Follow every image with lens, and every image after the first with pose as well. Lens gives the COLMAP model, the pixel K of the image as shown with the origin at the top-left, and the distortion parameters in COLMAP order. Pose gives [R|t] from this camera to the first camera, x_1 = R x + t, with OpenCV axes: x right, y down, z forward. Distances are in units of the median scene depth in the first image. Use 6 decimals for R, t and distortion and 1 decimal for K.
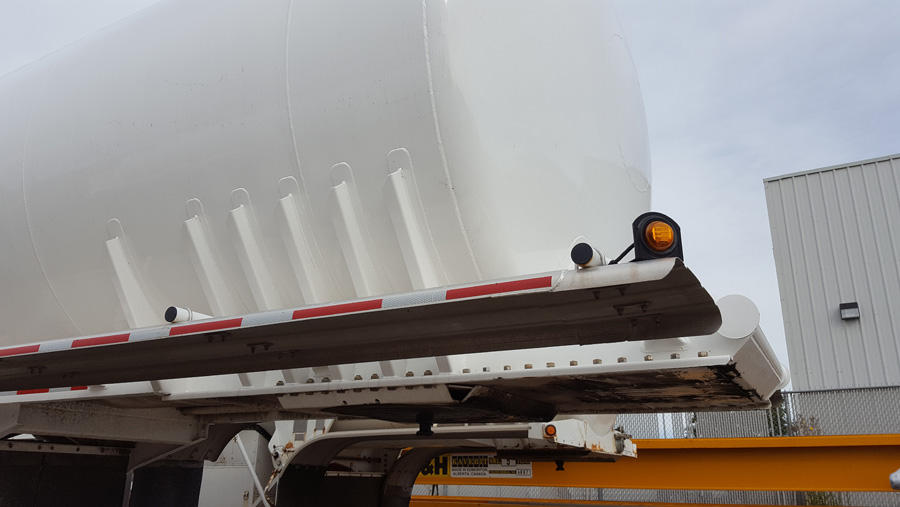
lens RADIAL K [[672.5, 0, 446.8], [0, 672.5, 260.4], [0, 0, 1]] dist [0.138573, -0.253681]
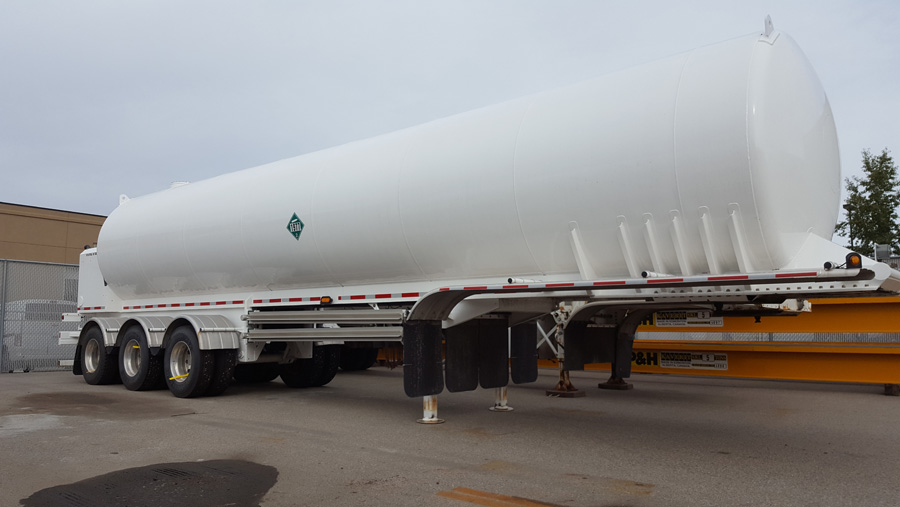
lens RADIAL K [[672.5, 0, 446.8], [0, 672.5, 260.4], [0, 0, 1]] dist [0.138573, -0.253681]
pose [[0.980206, -0.034039, -0.195032, -0.186529], [0.074906, 0.975640, 0.206192, -0.167913], [0.183263, -0.216720, 0.958878, -0.483224]]
